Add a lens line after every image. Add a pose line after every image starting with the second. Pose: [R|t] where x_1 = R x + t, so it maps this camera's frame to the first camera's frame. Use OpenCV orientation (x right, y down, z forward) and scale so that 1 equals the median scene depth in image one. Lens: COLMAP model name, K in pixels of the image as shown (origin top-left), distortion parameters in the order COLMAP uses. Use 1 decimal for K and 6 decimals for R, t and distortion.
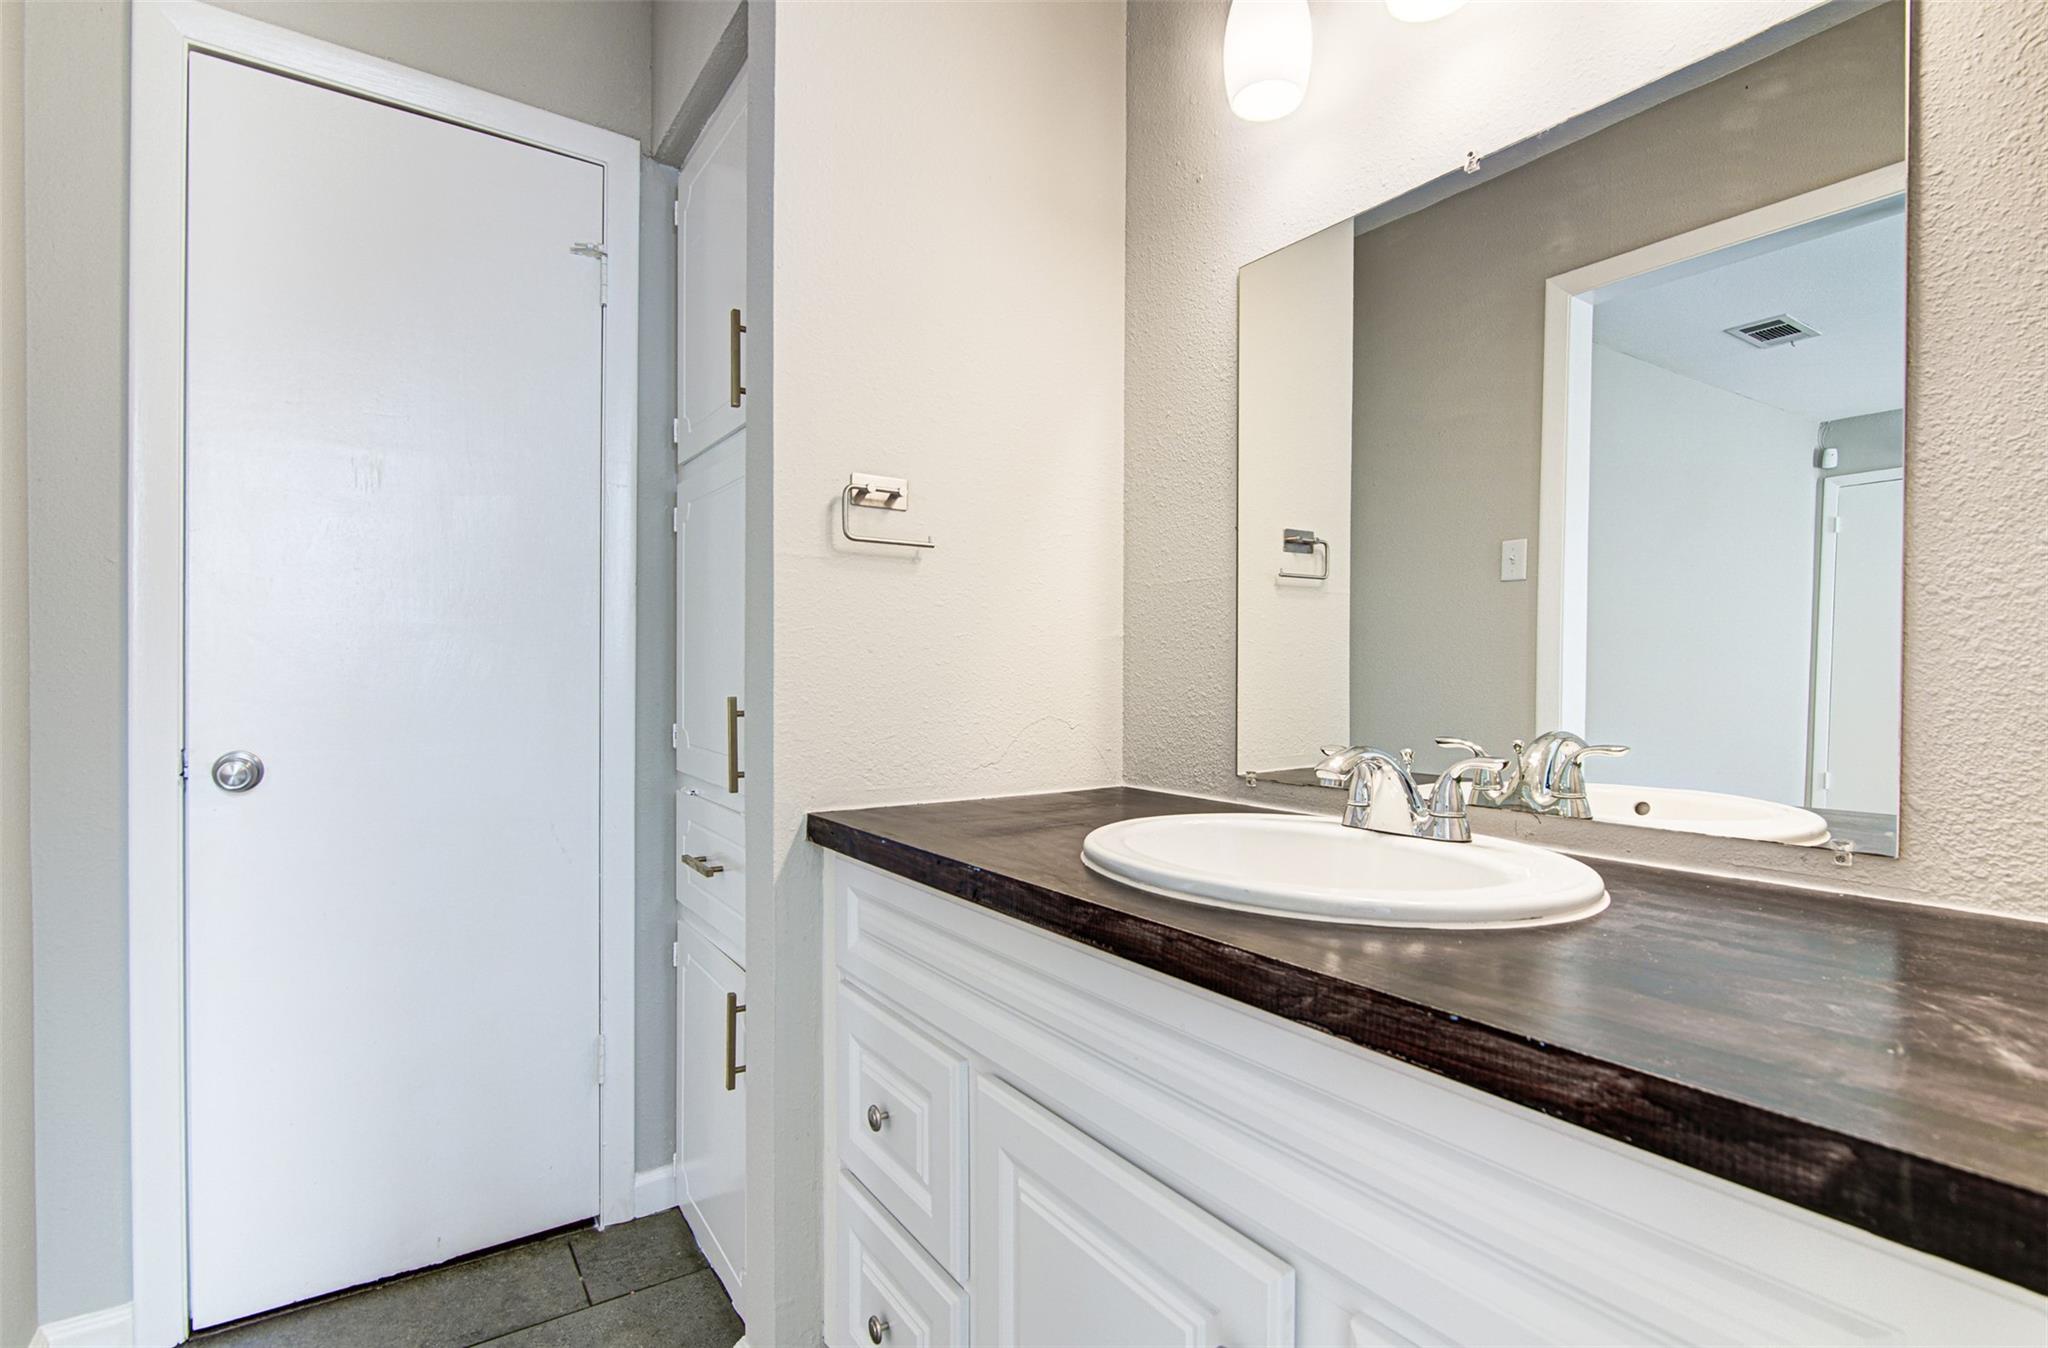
lens RADIAL K [[949.4, 0, 1036.7], [0, 949.4, 678.2], [0, 0, 1]] dist [-0.010233, -0.000081]
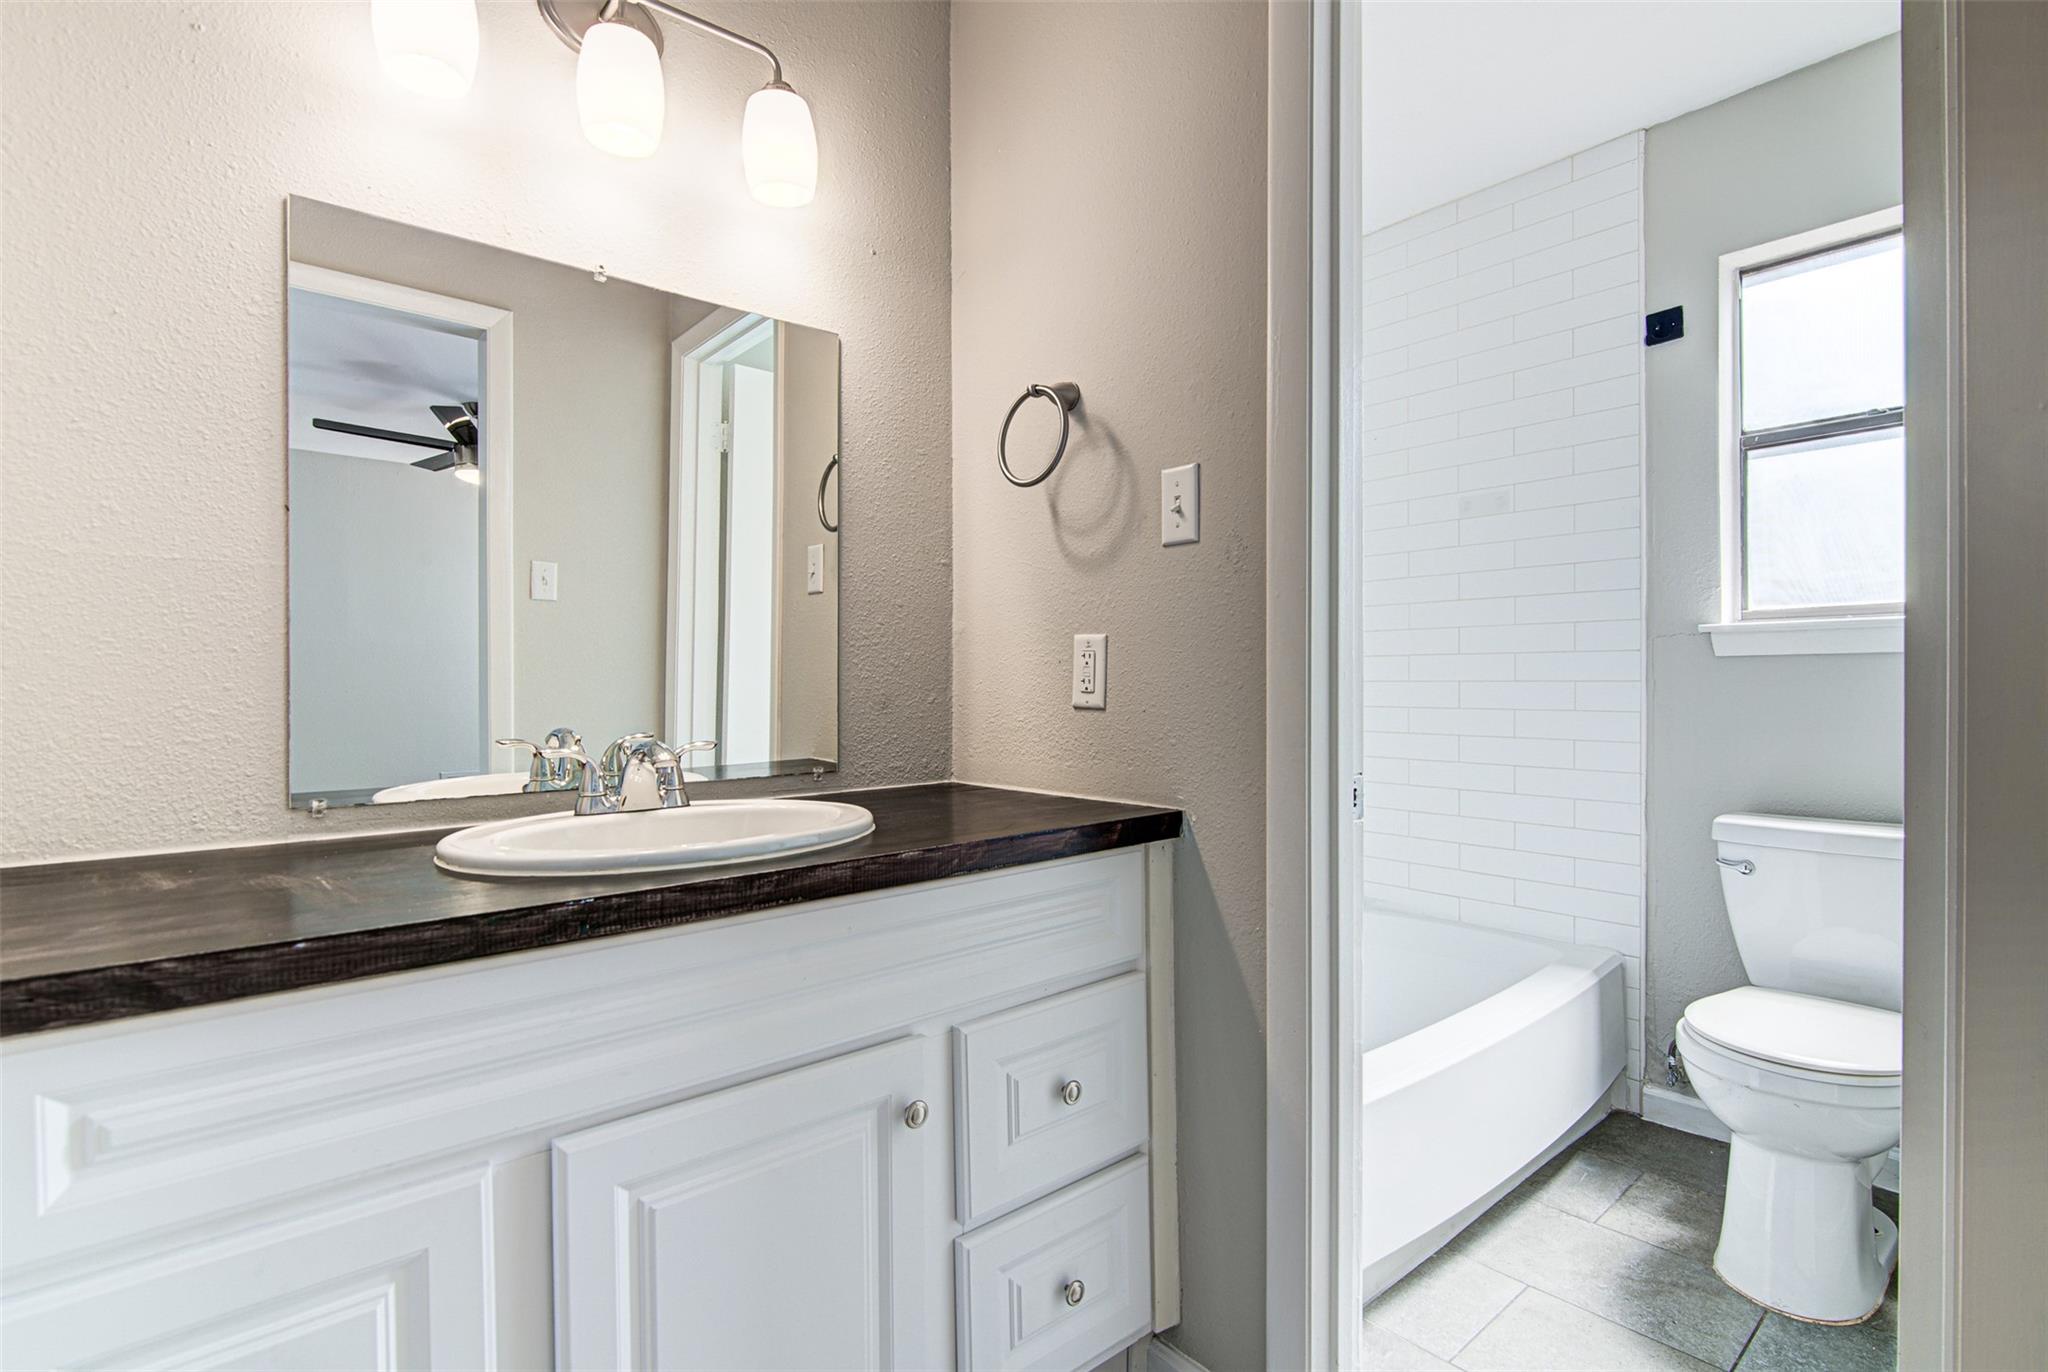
lens RADIAL K [[949.4, 0, 1021.2], [0, 949.4, 681.2], [0, 0, 1]] dist [-0.010233, -0.000081]
pose [[-0.079641, -0.003432, 0.996818, -1.220677], [0.011472, 0.999925, 0.004359, -0.008942], [-0.996758, 0.011782, -0.079595, 0.808465]]
